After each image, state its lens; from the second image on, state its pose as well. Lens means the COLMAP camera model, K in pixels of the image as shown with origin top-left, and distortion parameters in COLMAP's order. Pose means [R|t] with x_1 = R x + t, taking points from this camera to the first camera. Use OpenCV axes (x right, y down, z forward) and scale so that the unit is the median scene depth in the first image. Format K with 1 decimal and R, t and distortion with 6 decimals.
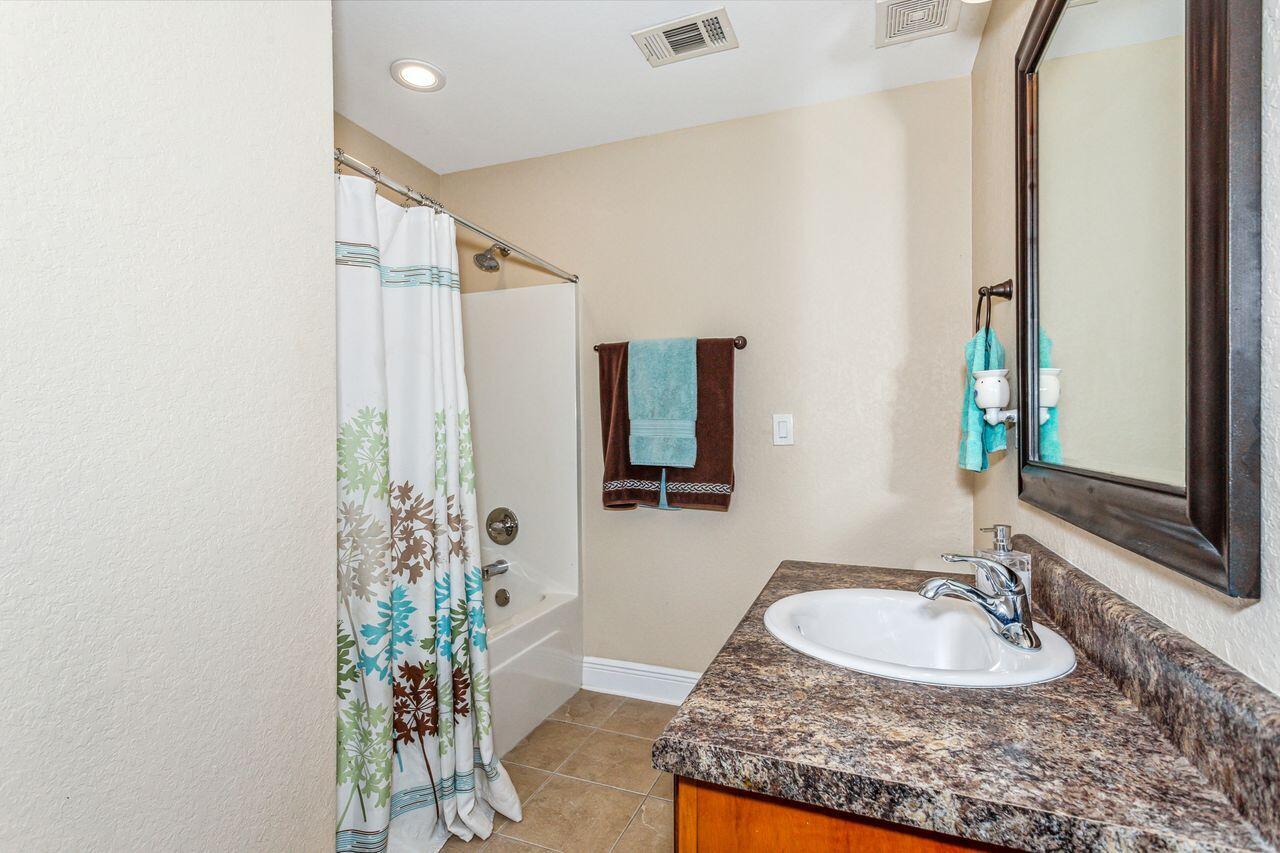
lens RADIAL K [[609.3, 0, 640.0], [0, 609.3, 426.5], [0, 0, 1]] dist [0.006226, 0.000674]
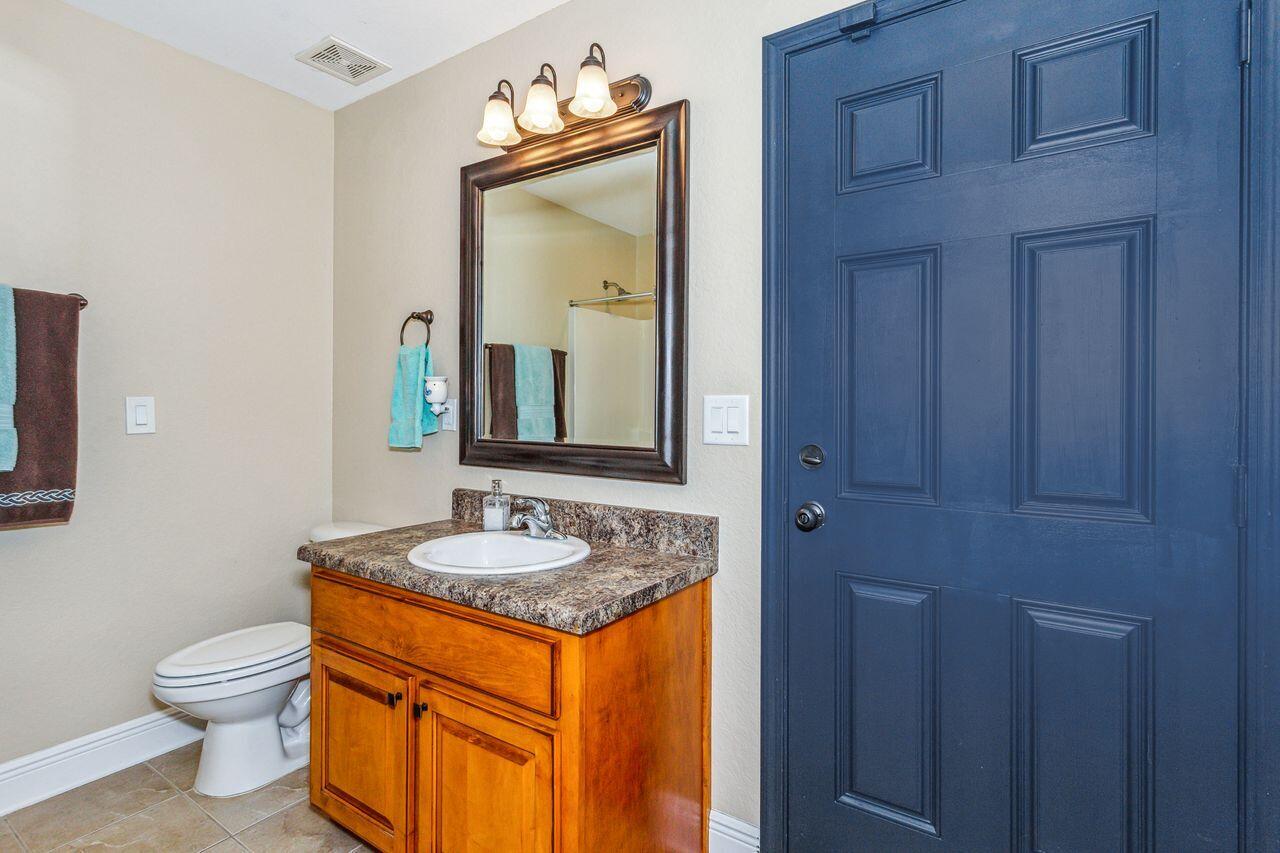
lens RADIAL K [[631.8, 0, 640.0], [0, 631.8, 426.5], [0, 0, 1]] dist [0.001148, 0.000053]
pose [[0.217599, -0.029626, 0.975589, -1.623036], [-0.017147, 0.999269, 0.034170, -0.073093], [-0.975888, -0.024164, 0.216932, 0.481063]]
